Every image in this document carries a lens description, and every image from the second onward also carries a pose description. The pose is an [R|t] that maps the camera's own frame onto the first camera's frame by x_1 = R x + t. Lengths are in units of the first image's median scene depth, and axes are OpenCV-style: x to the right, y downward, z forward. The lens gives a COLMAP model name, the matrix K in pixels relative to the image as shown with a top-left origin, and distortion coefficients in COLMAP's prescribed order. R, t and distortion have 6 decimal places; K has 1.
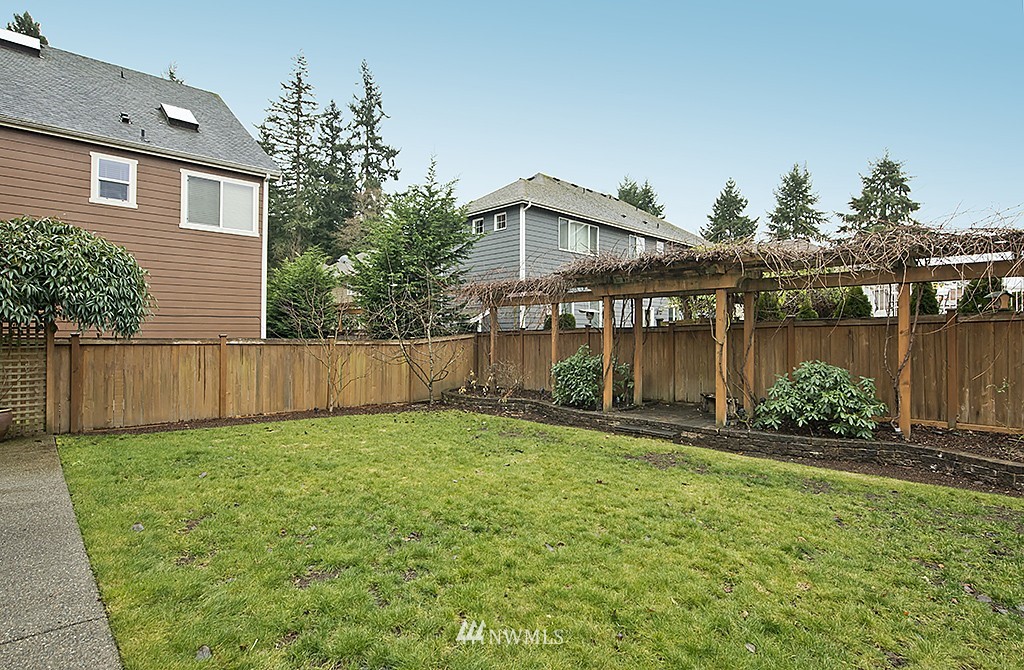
lens RADIAL K [[534.3, 0, 513.7], [0, 534.3, 334.1], [0, 0, 1]] dist [-0.000058, -0.000200]
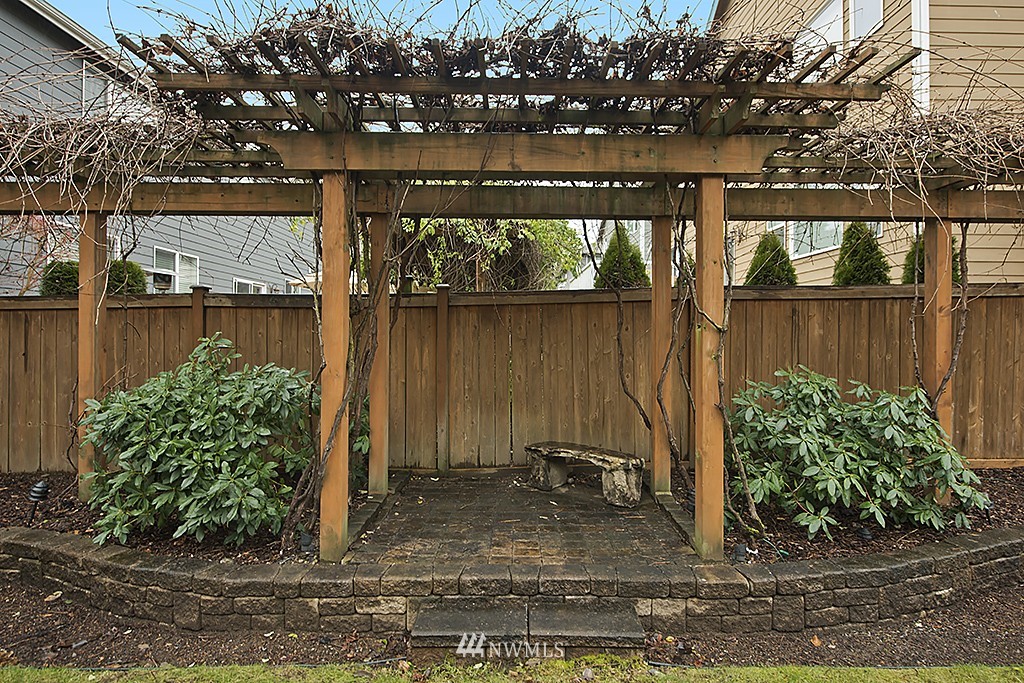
lens RADIAL K [[536.6, 0, 516.0], [0, 536.6, 338.0], [0, 0, 1]] dist [-0.002365, -0.000132]
pose [[0.699223, 0.001645, 0.714901, 0.014300], [-0.006124, 0.999974, 0.003689, 0.009848], [-0.714877, -0.006957, 0.699216, 0.347965]]
